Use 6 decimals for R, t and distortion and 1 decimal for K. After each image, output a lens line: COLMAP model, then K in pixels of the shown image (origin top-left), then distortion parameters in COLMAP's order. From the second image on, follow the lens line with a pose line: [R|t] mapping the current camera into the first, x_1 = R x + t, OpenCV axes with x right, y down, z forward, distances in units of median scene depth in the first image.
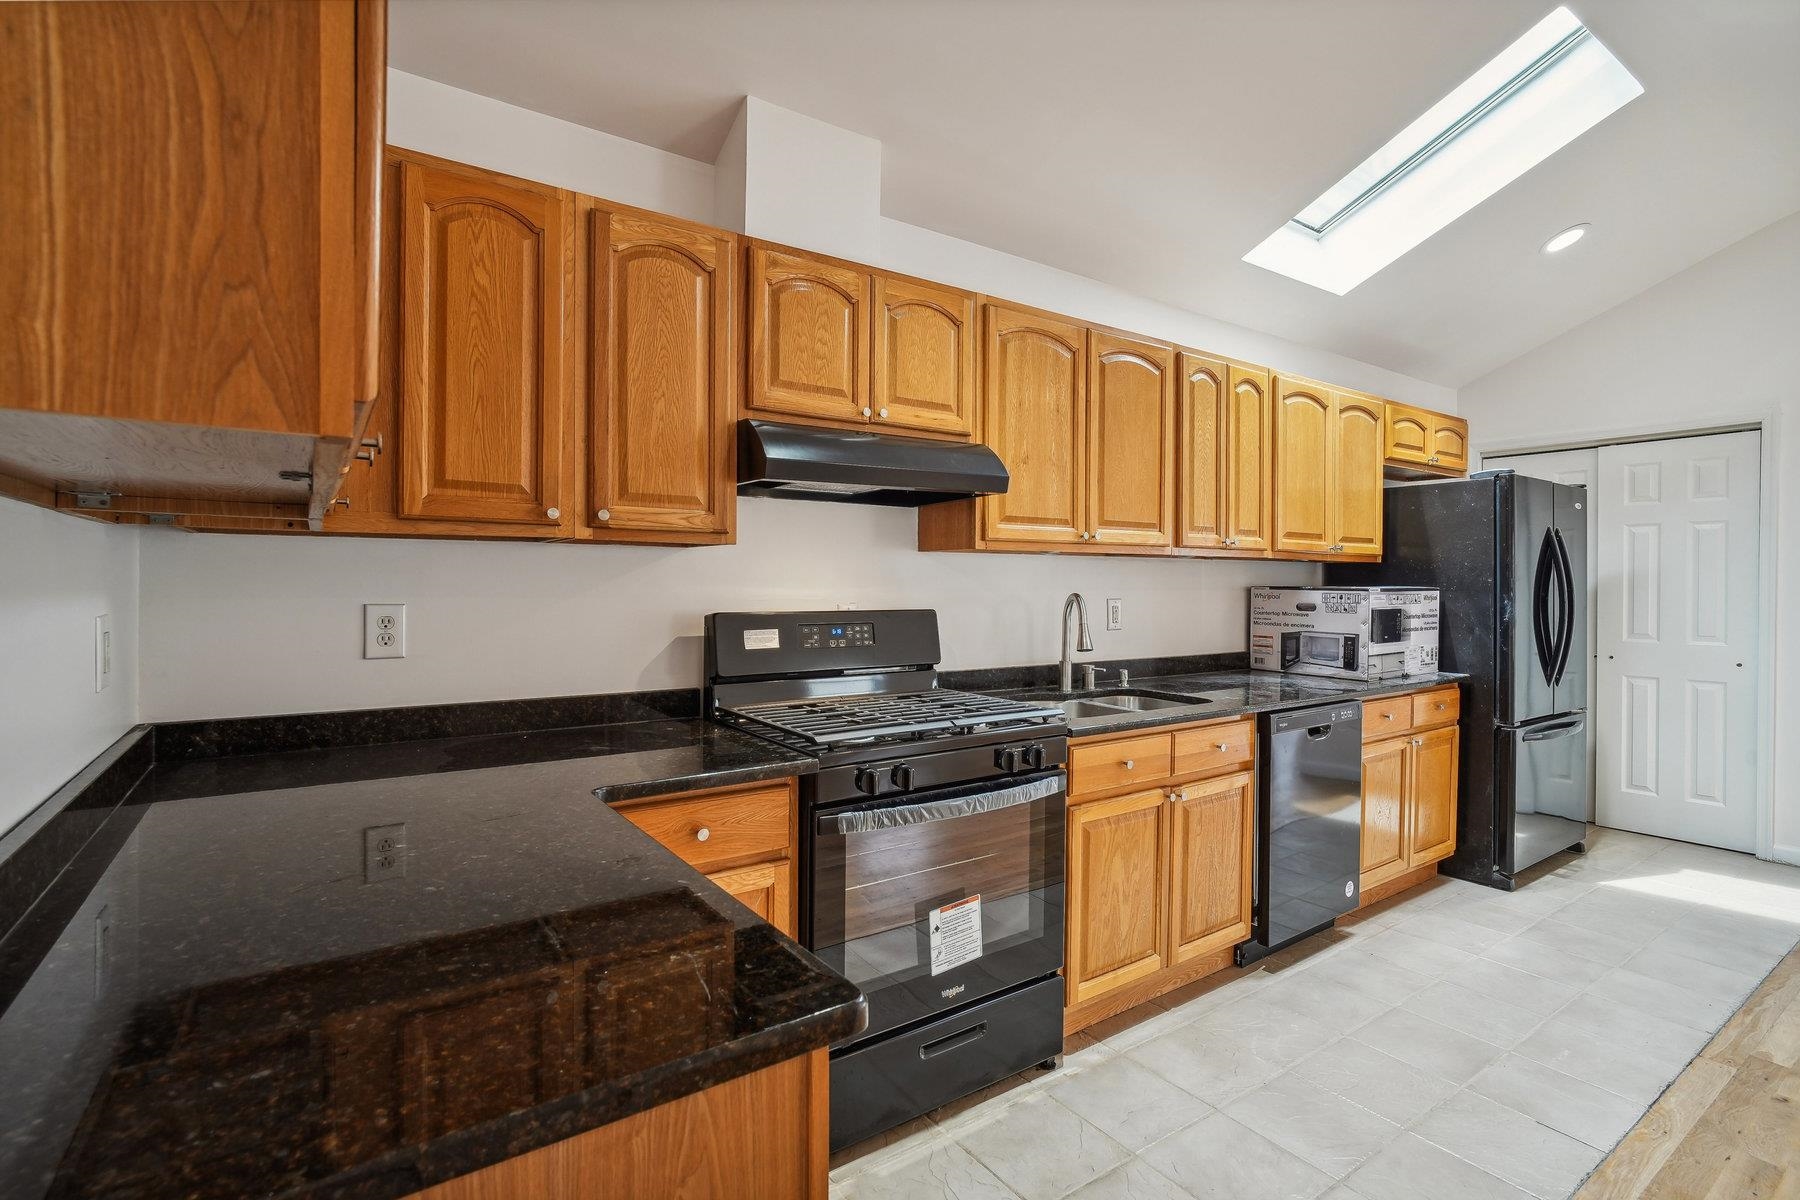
lens RADIAL K [[848.0, 0, 901.4], [0, 848.0, 580.5], [0, 0, 1]] dist [-0.032595, 0.015586]
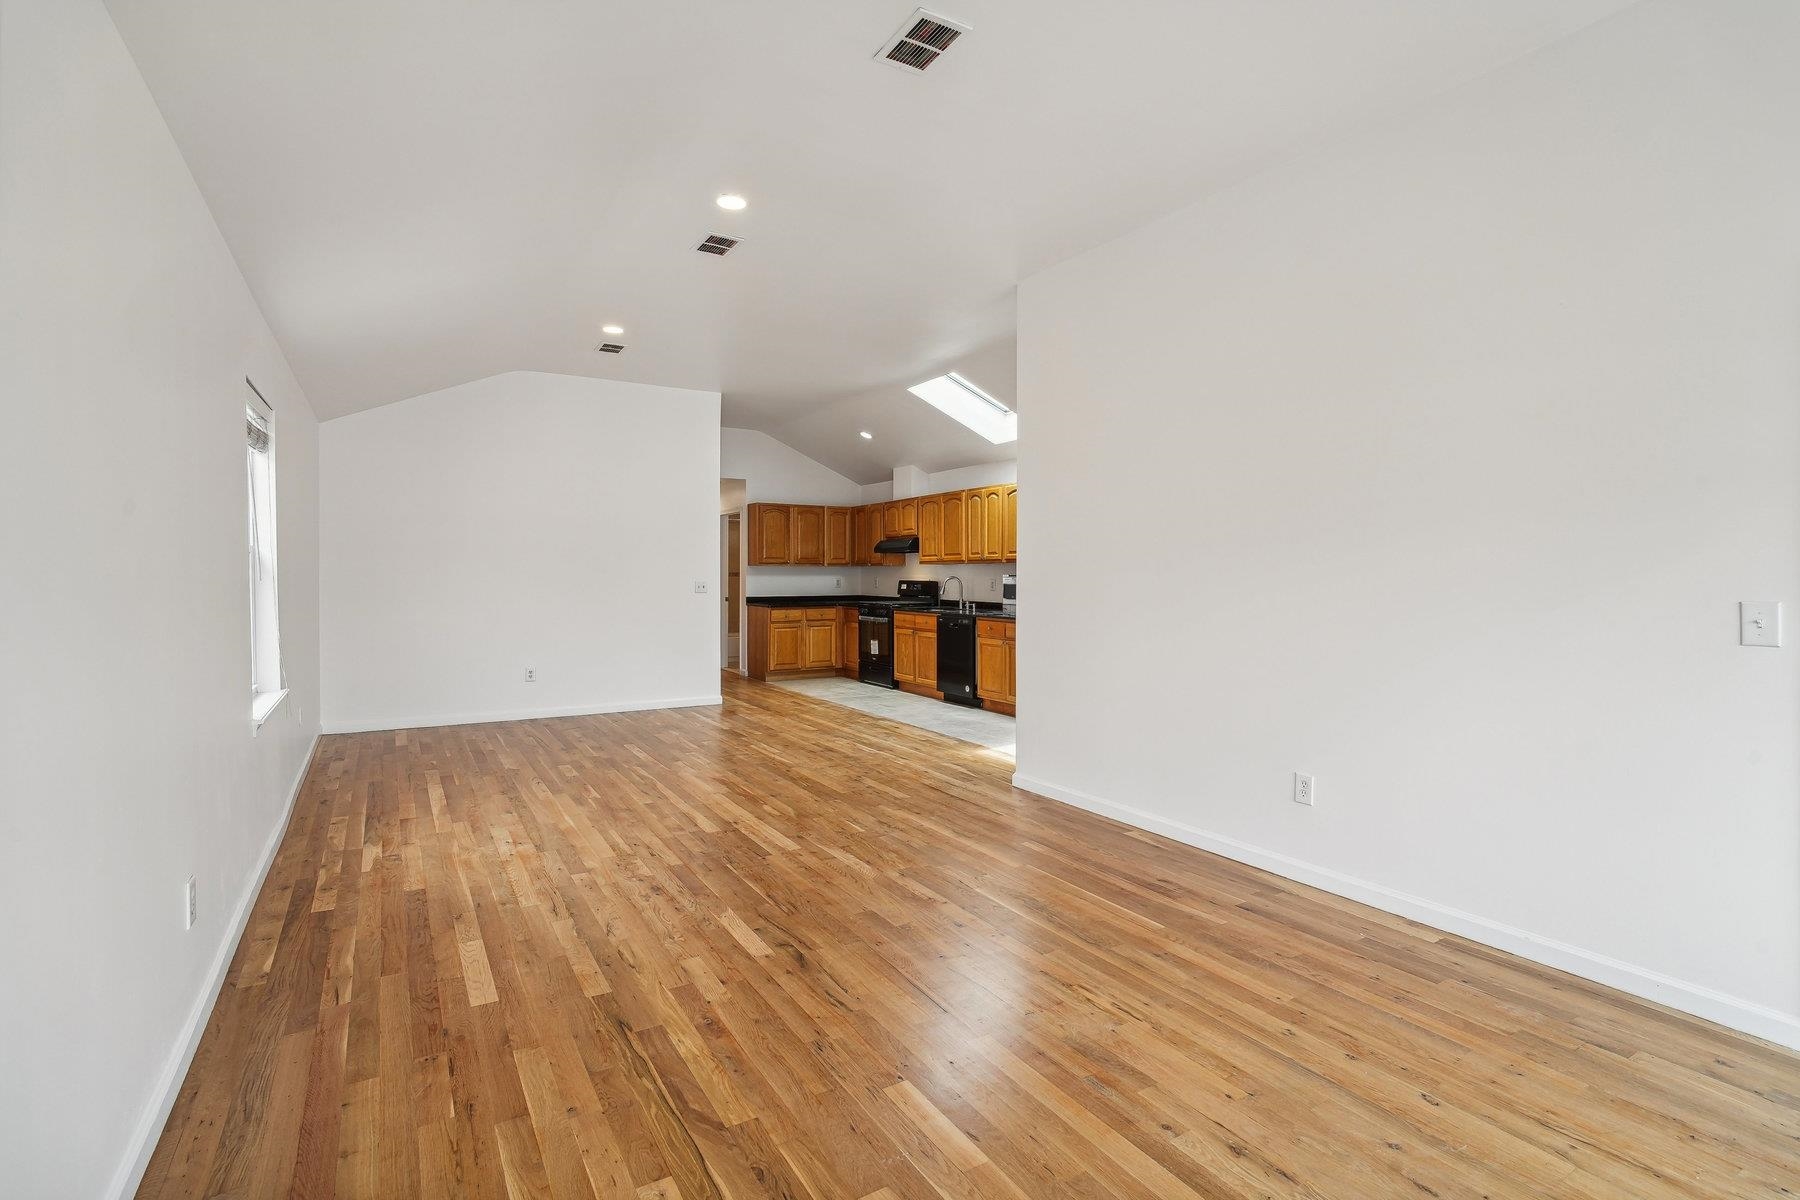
lens RADIAL K [[848.0, 0, 901.4], [0, 848.0, 580.5], [0, 0, 1]] dist [-0.032595, 0.015586]
pose [[-0.062178, -0.000239, -0.998065, 3.681529], [-0.004022, 0.999992, 0.000012, 0.033901], [0.998057, 0.004015, -0.062179, 1.101973]]
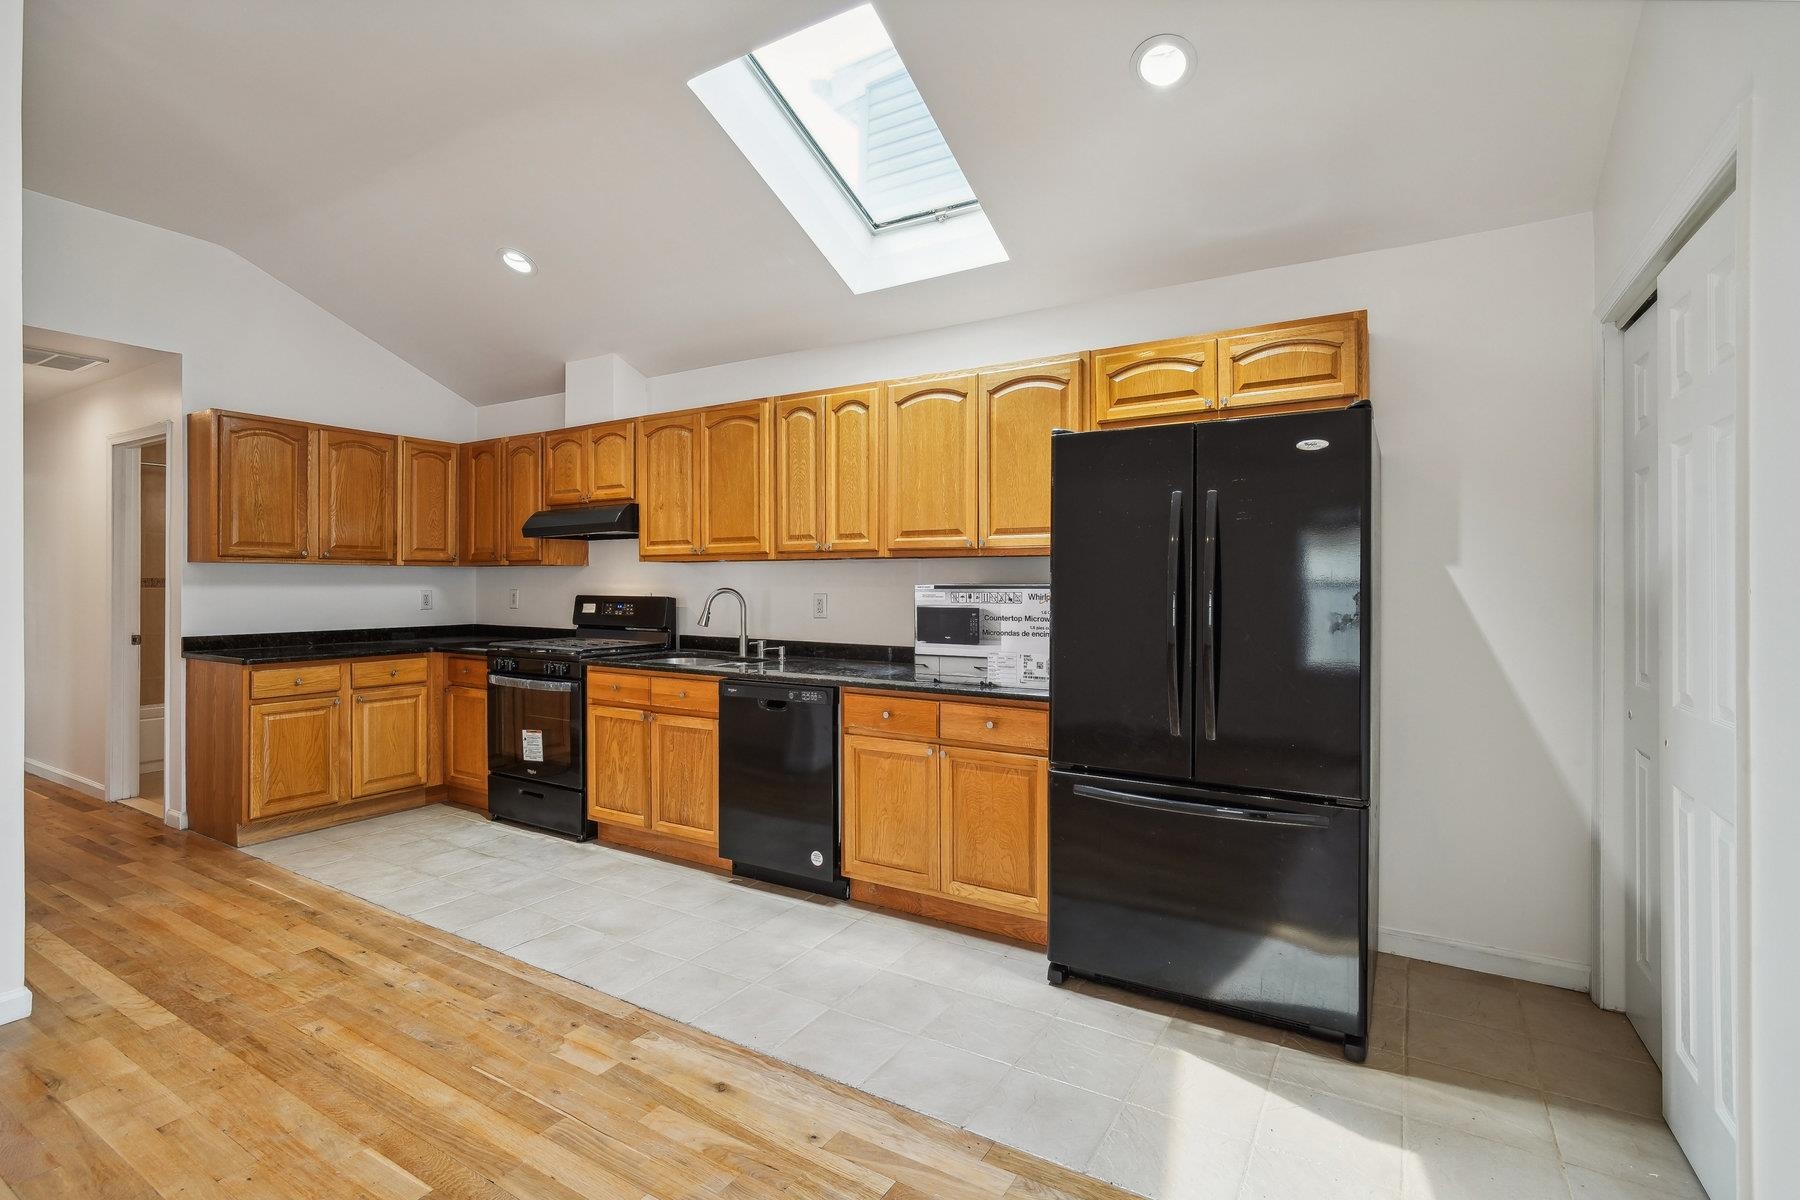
lens RADIAL K [[848.0, 0, 901.4], [0, 848.0, 580.5], [0, 0, 1]] dist [-0.032595, 0.015586]
pose [[0.408859, -0.008668, -0.912556, 1.821937], [-0.001374, 0.999948, -0.010114, 0.018205], [0.912596, 0.005389, 0.408826, 0.744250]]
